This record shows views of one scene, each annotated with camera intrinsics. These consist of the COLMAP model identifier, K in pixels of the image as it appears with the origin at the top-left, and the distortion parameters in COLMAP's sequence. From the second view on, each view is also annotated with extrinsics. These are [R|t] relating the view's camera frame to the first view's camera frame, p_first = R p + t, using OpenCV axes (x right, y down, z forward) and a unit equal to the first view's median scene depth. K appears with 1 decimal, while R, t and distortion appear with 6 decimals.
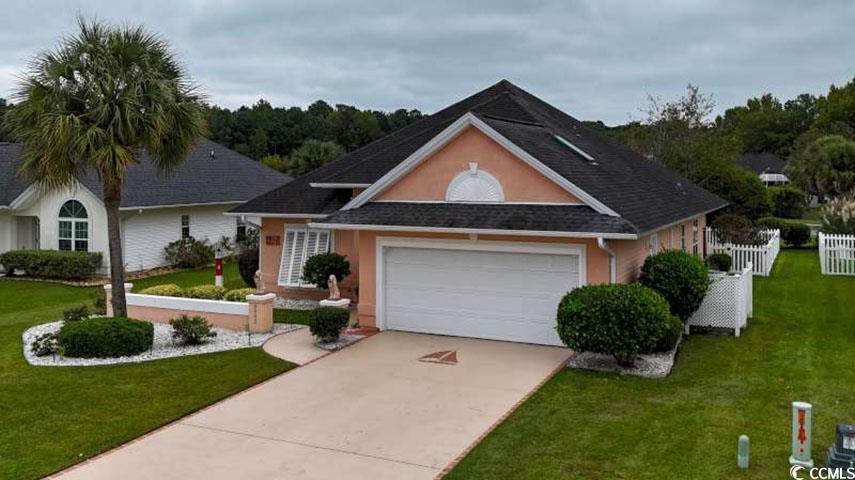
lens RADIAL K [[785.2, 0, 430.5], [0, 785.2, 179.5], [0, 0, 1]] dist [0.055068, -0.000418]
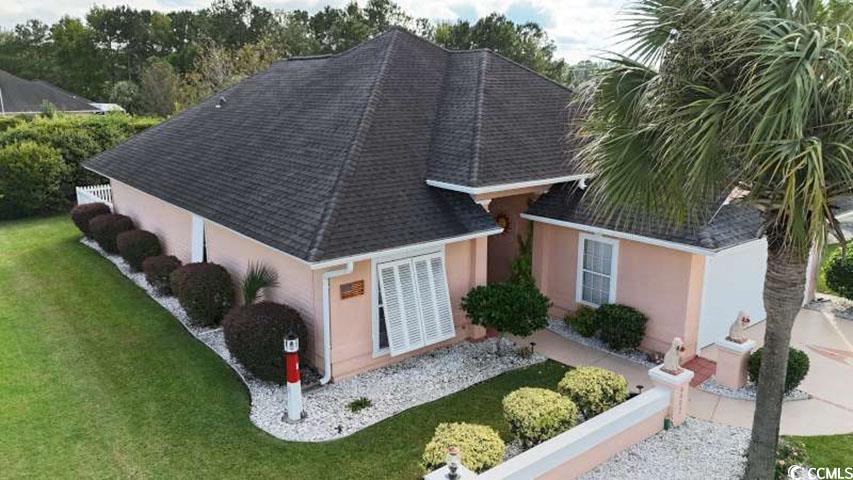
lens RADIAL K [[628.4, 0, 426.5], [0, 628.4, 240.0], [0, 0, 1]] dist [0.032200, -0.001146]
pose [[0.437154, -0.206807, 0.875287, -0.762400], [0.004941, 0.973742, 0.227601, -0.087116], [-0.899373, -0.095171, 0.426697, 0.982876]]
